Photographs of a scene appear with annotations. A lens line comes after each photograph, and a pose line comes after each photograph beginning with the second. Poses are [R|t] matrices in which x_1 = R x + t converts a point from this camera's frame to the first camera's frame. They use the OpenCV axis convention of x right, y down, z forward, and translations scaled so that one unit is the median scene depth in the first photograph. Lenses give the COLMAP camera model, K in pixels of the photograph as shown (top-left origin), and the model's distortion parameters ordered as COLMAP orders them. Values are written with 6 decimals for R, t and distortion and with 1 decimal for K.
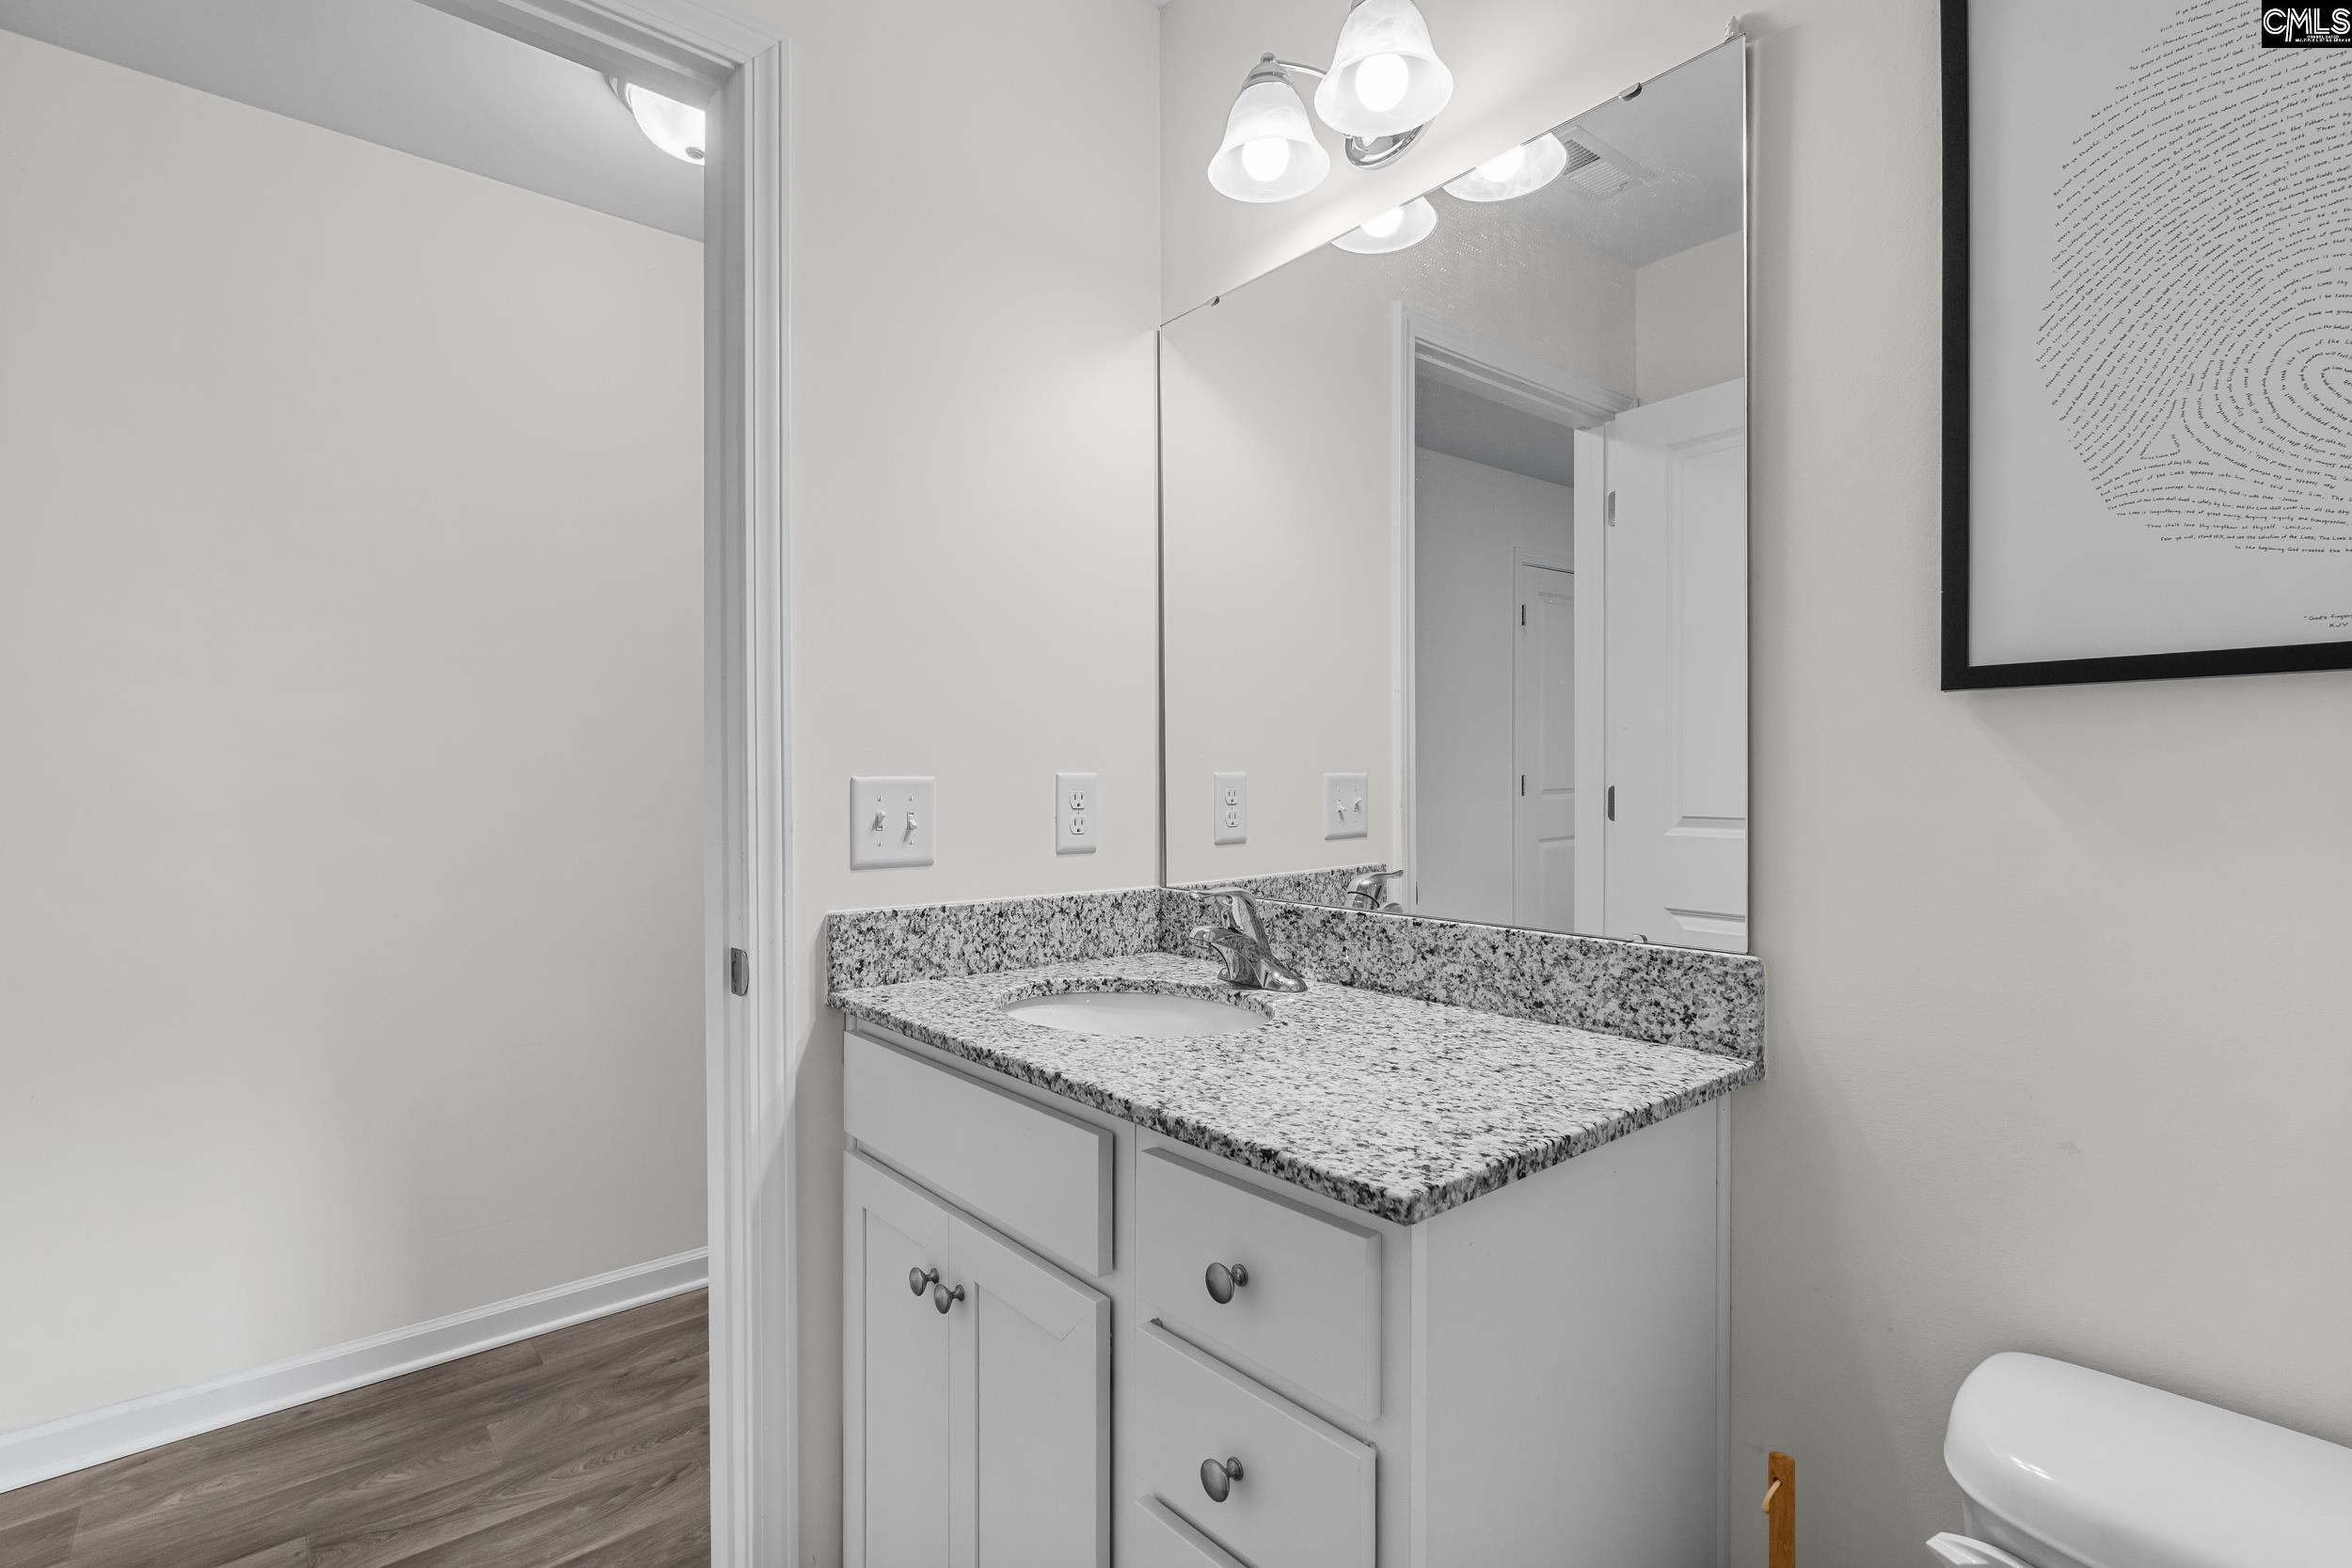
lens RADIAL K [[1086.4, 0, 1176.5], [0, 1086.4, 793.3], [0, 0, 1]] dist [-0.007333, 0.000046]
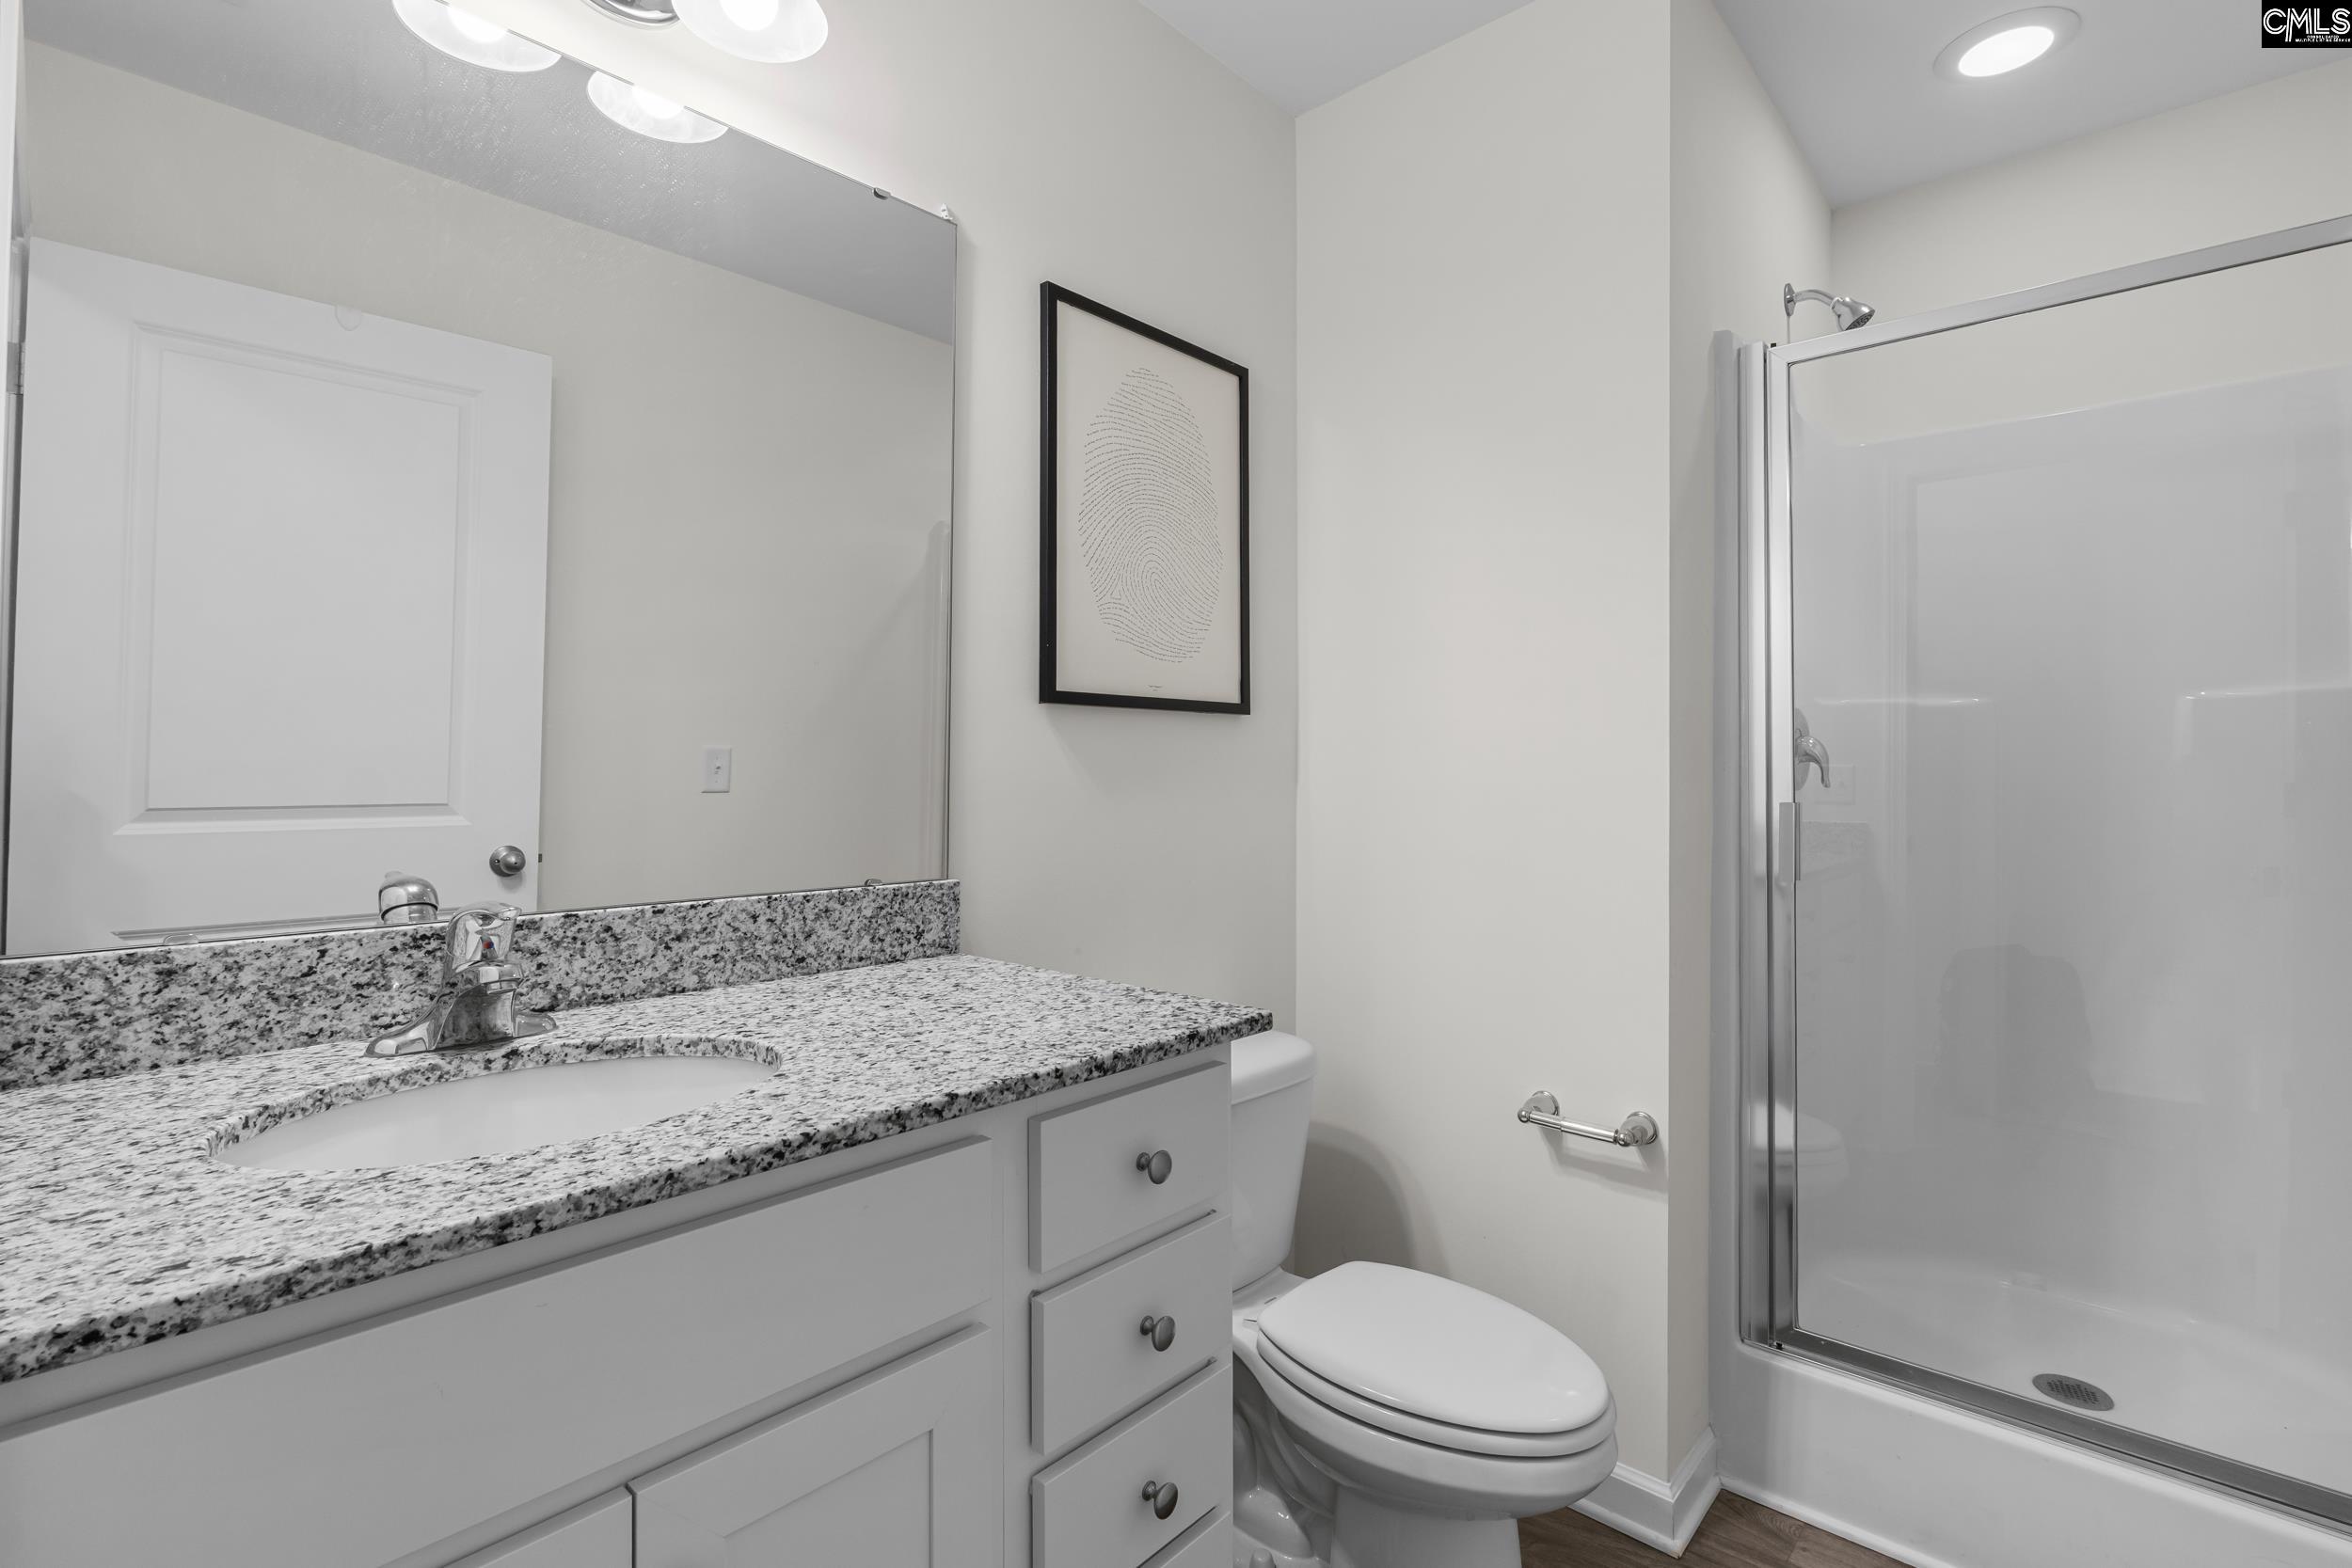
lens RADIAL K [[1086.4, 0, 1164.7], [0, 1086.4, 771.2], [0, 0, 1]] dist [-0.007333, 0.000046]
pose [[-0.104559, 0.000850, 0.994518, -0.770754], [0.009772, 0.999952, 0.000172, 0.011027], [-0.994471, 0.009736, -0.104562, 0.750483]]
